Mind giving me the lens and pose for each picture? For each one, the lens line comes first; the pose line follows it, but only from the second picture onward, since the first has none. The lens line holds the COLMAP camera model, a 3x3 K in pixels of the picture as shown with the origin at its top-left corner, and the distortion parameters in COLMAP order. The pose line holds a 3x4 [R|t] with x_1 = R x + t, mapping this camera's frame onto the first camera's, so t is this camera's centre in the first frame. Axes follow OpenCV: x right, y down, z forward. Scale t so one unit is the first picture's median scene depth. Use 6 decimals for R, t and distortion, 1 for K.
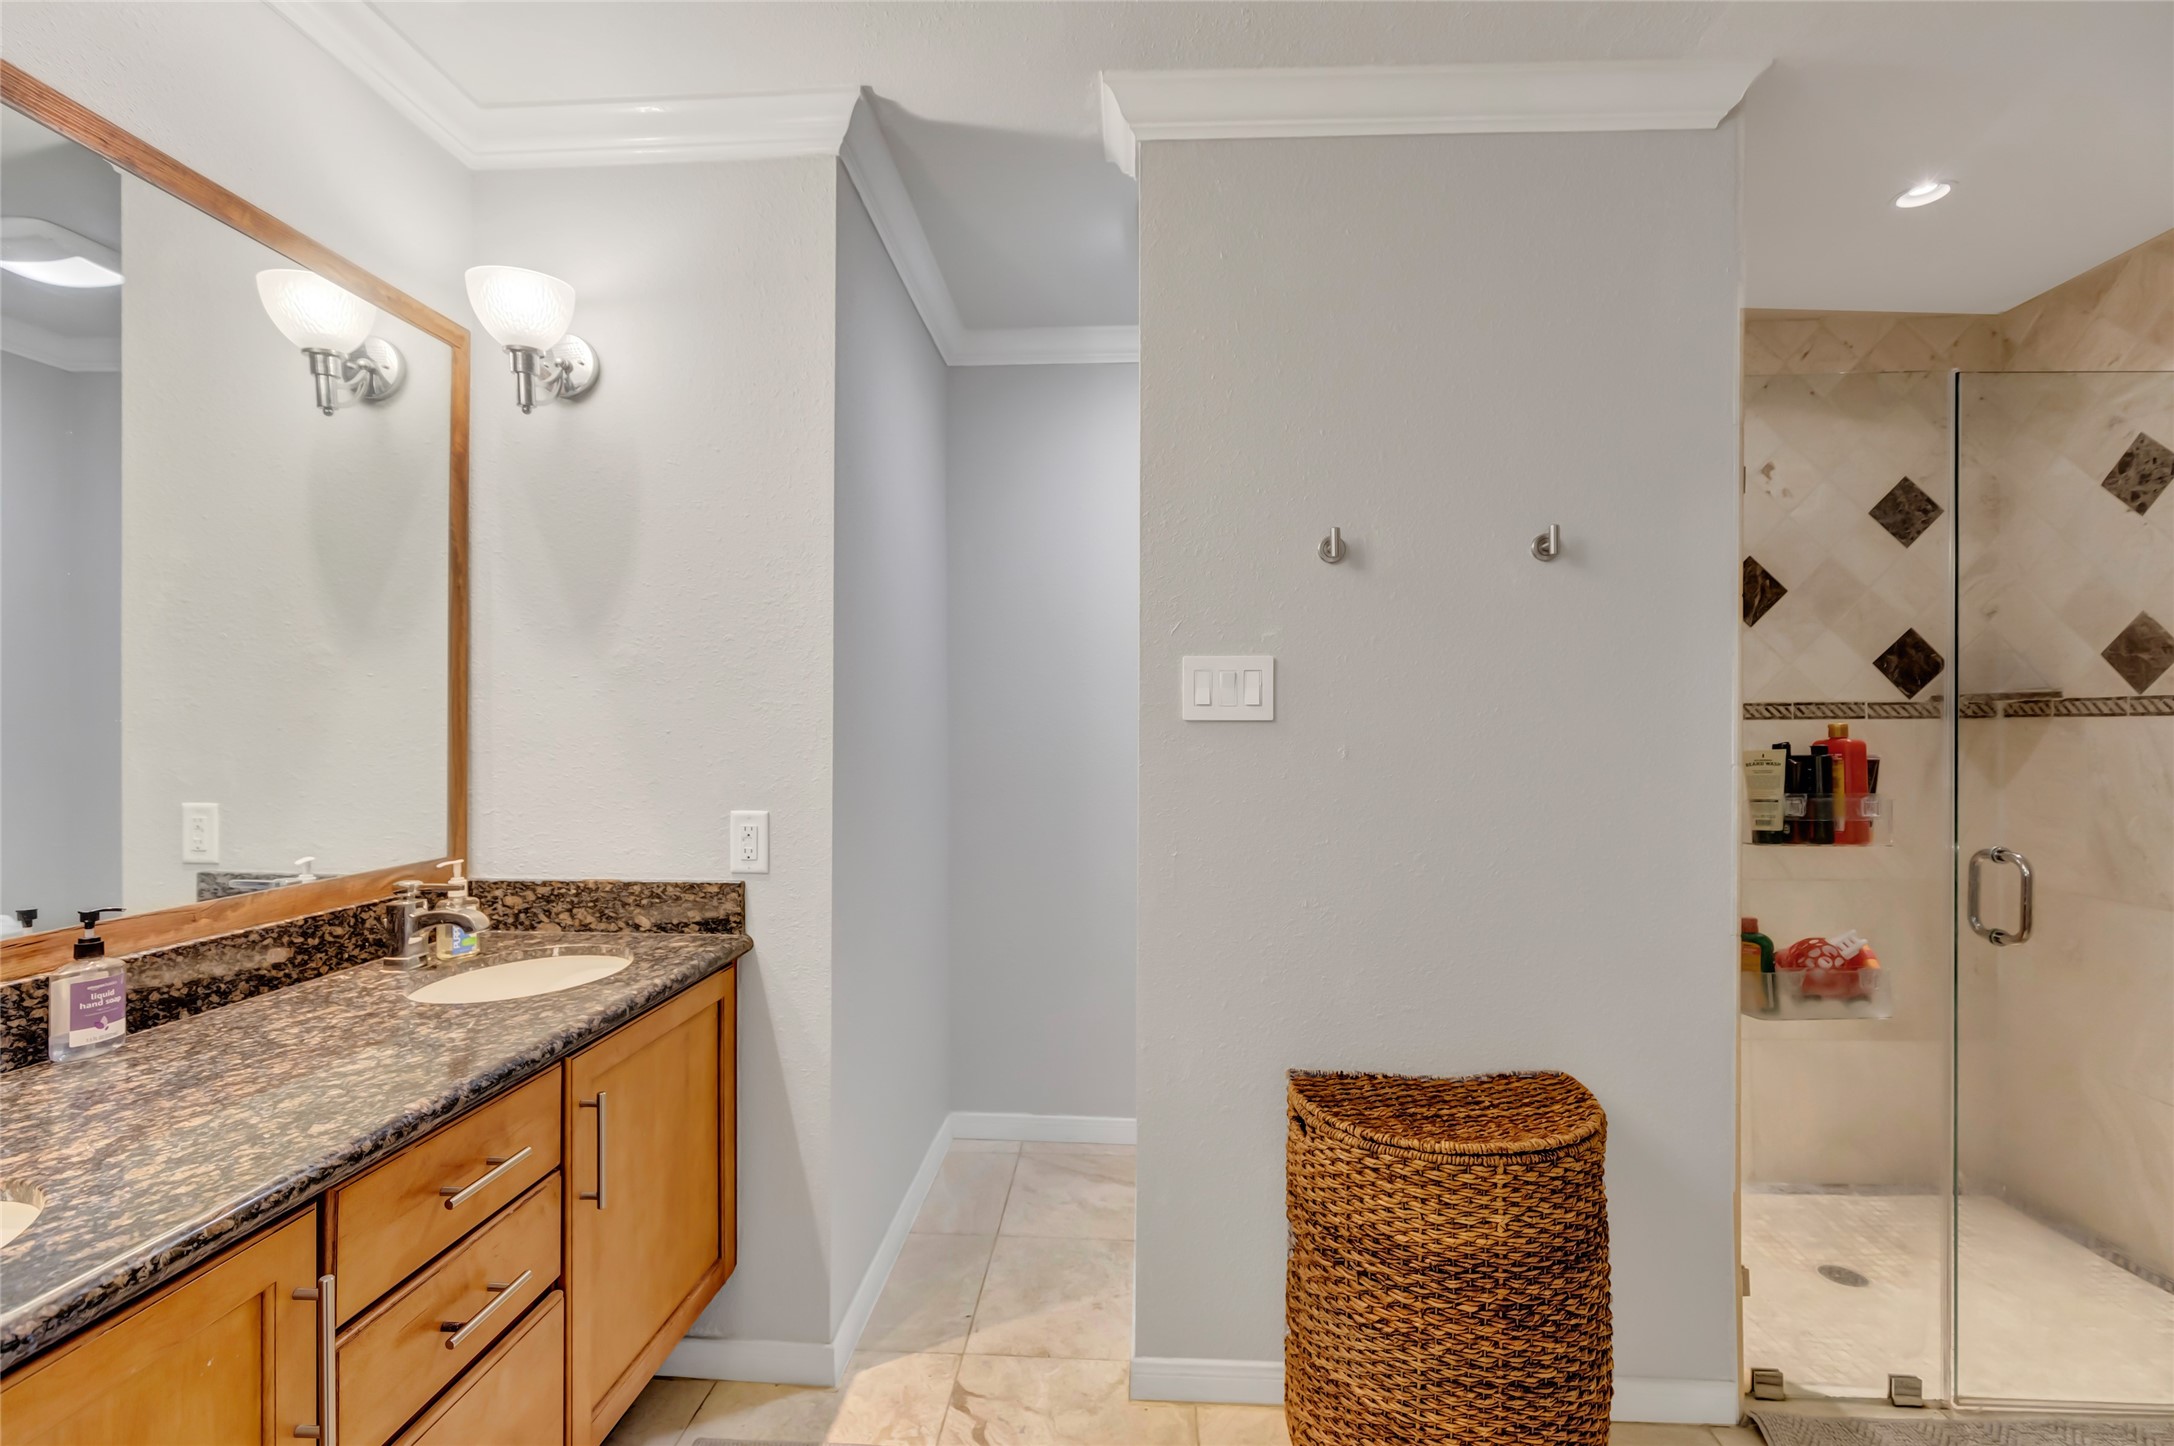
lens RADIAL K [[969.2, 0, 1077.2], [0, 969.2, 732.2], [0, 0, 1]] dist [-0.003224, -0.000710]
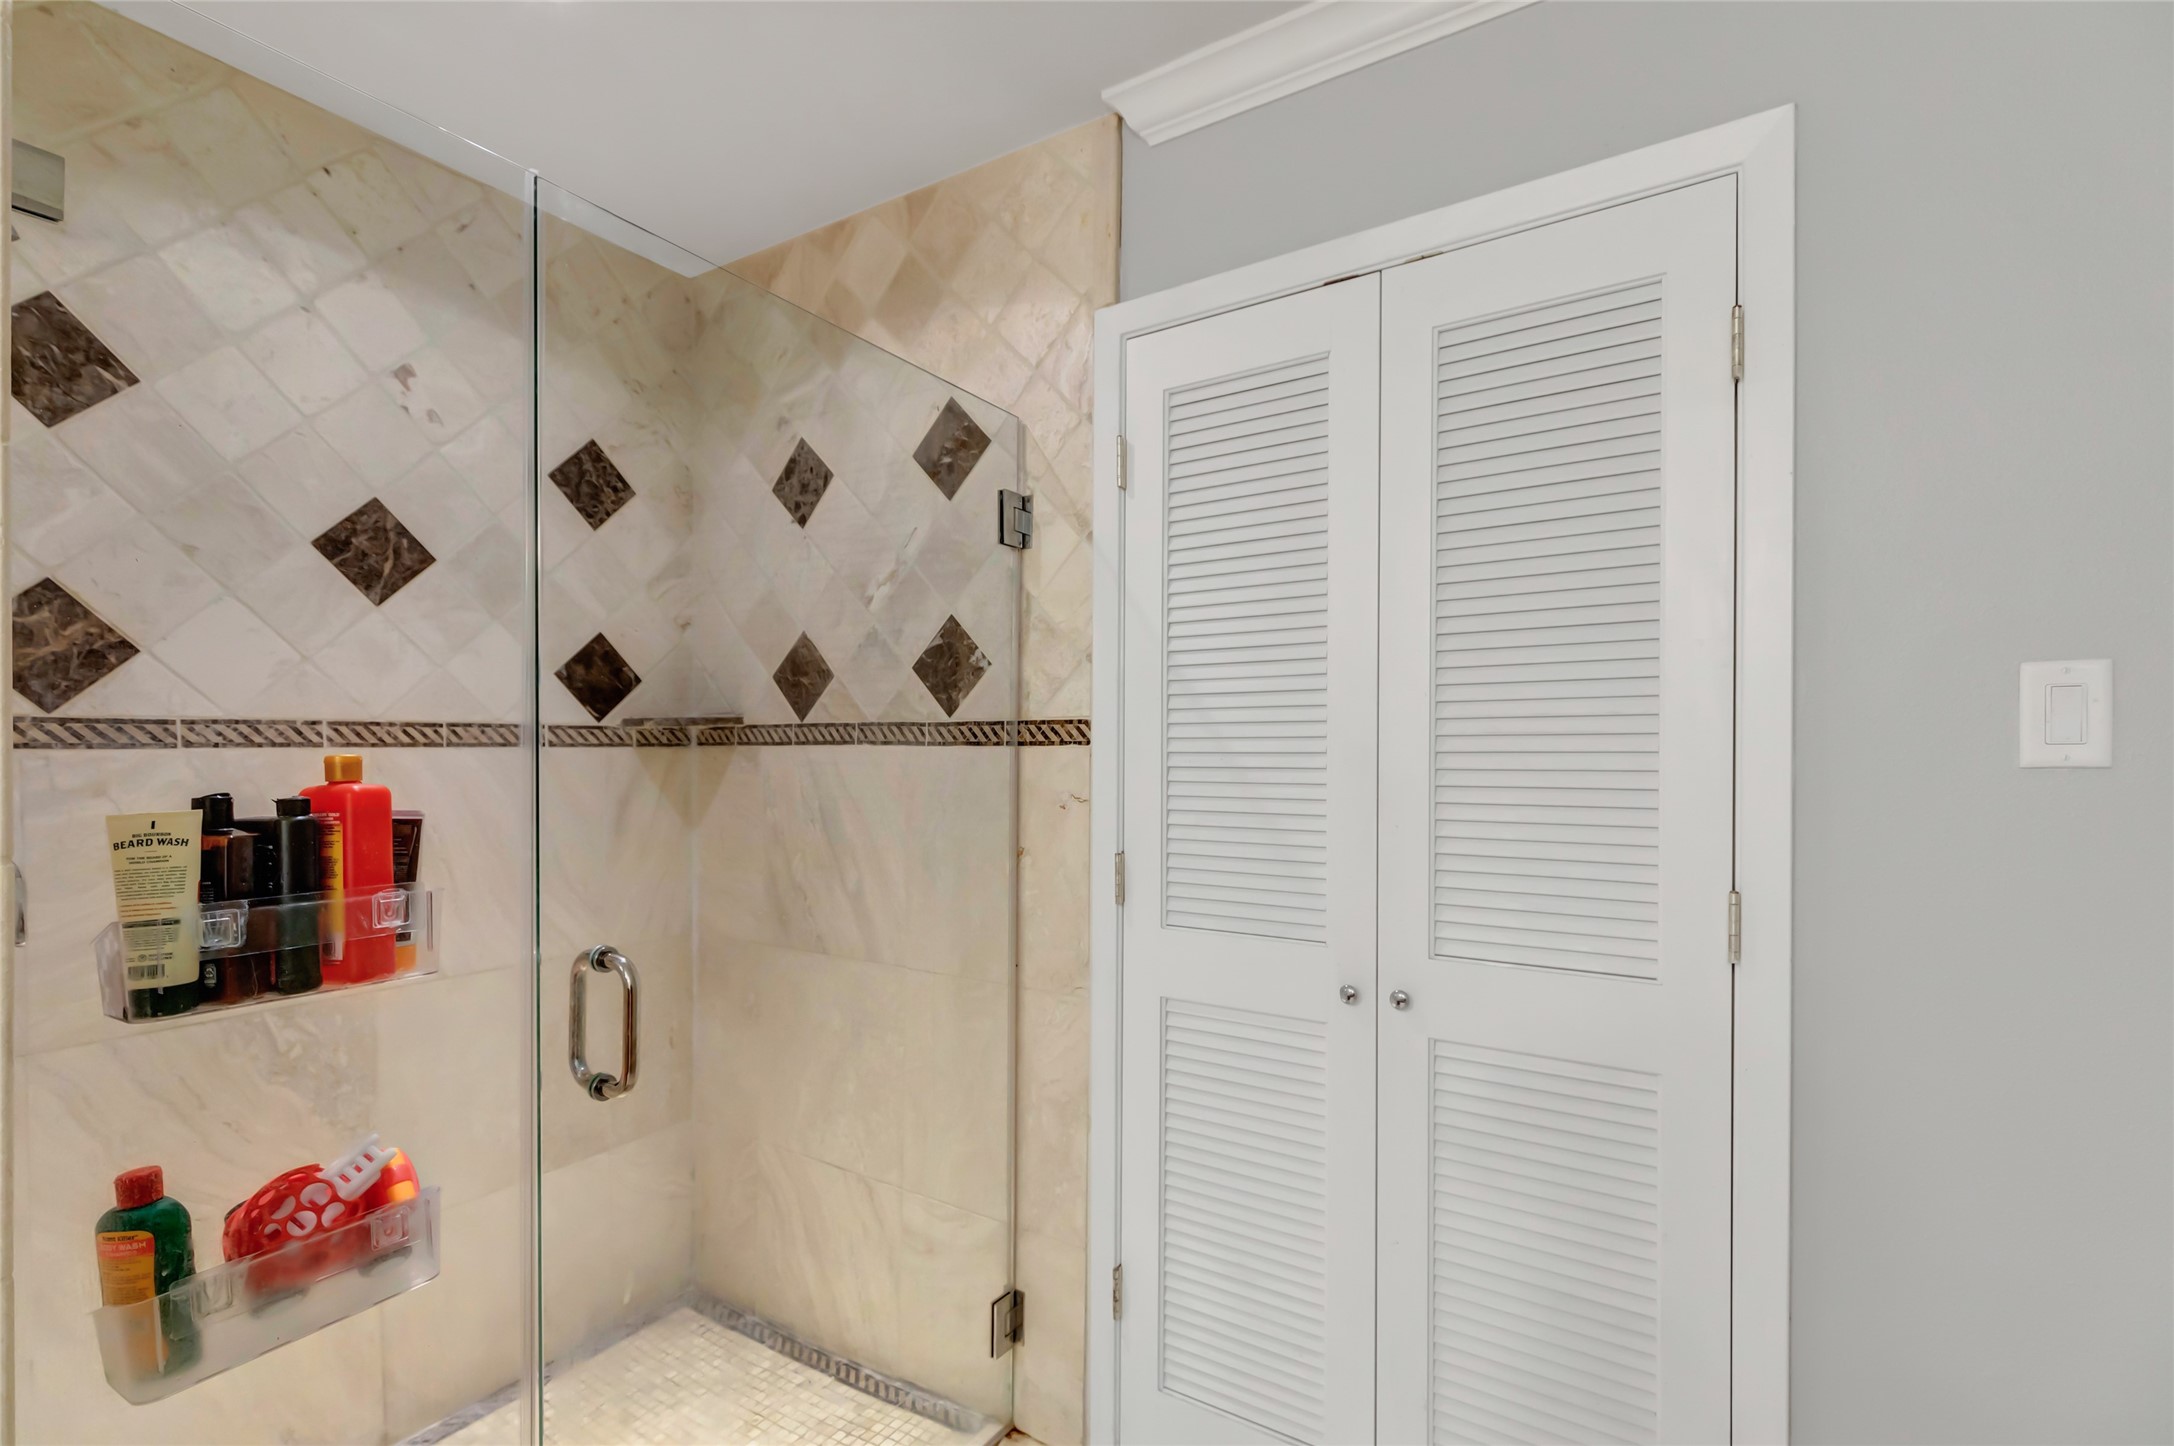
lens RADIAL K [[1004.1, 0, 1098.1], [0, 1004.1, 734.2], [0, 0, 1]] dist [0.003658, 0.000050]
pose [[0.478373, 0.016451, 0.878002, 0.404144], [0.005092, 0.999756, -0.021507, -0.005469], [-0.878142, 0.014760, 0.478173, 0.298685]]
